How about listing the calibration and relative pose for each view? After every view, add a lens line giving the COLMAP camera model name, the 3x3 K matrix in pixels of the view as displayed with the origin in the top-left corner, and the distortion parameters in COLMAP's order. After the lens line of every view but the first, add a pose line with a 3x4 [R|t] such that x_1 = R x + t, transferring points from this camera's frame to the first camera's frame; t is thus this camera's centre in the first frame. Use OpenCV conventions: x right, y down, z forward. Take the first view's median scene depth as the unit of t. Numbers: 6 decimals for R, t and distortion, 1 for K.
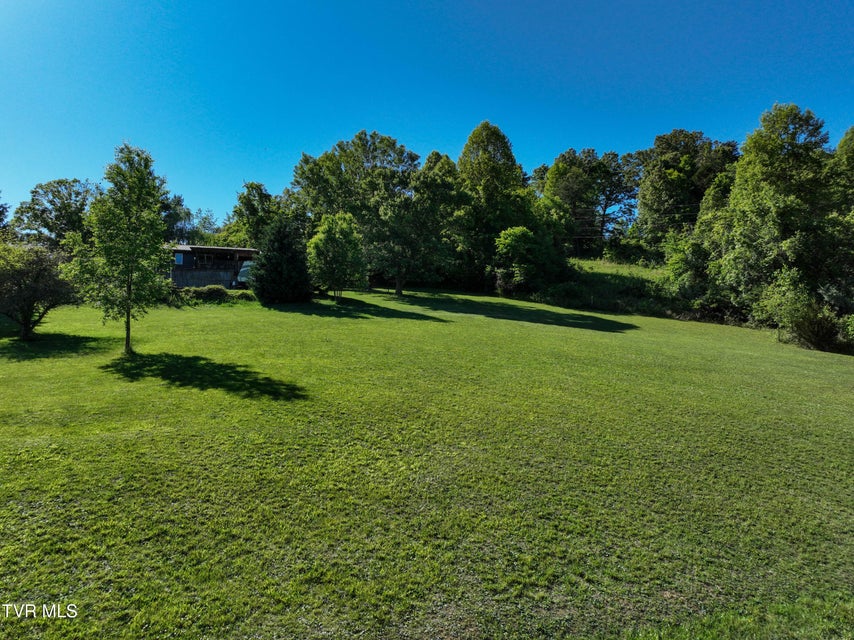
lens RADIAL K [[591.8, 0, 428.5], [0, 591.8, 320.0], [0, 0, 1]] dist [-0.006112, 0.016810]
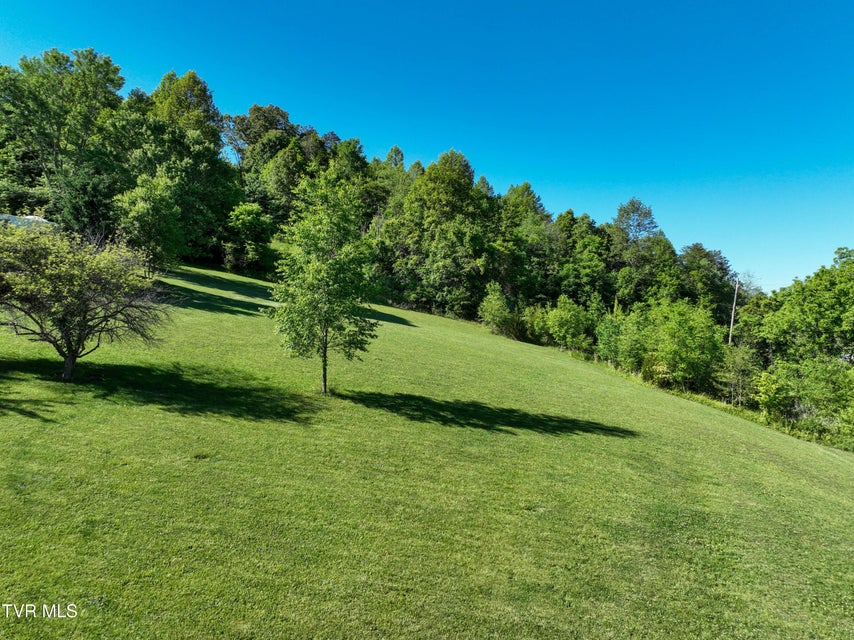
lens RADIAL K [[591.8, 0, 429.9], [0, 591.8, 320.4], [0, 0, 1]] dist [-0.006112, 0.016810]
pose [[0.634402, 0.005512, 0.772984, -0.517299], [-0.083041, 0.994674, 0.061061, -0.058170], [-0.768530, -0.102927, 0.631480, 0.153876]]
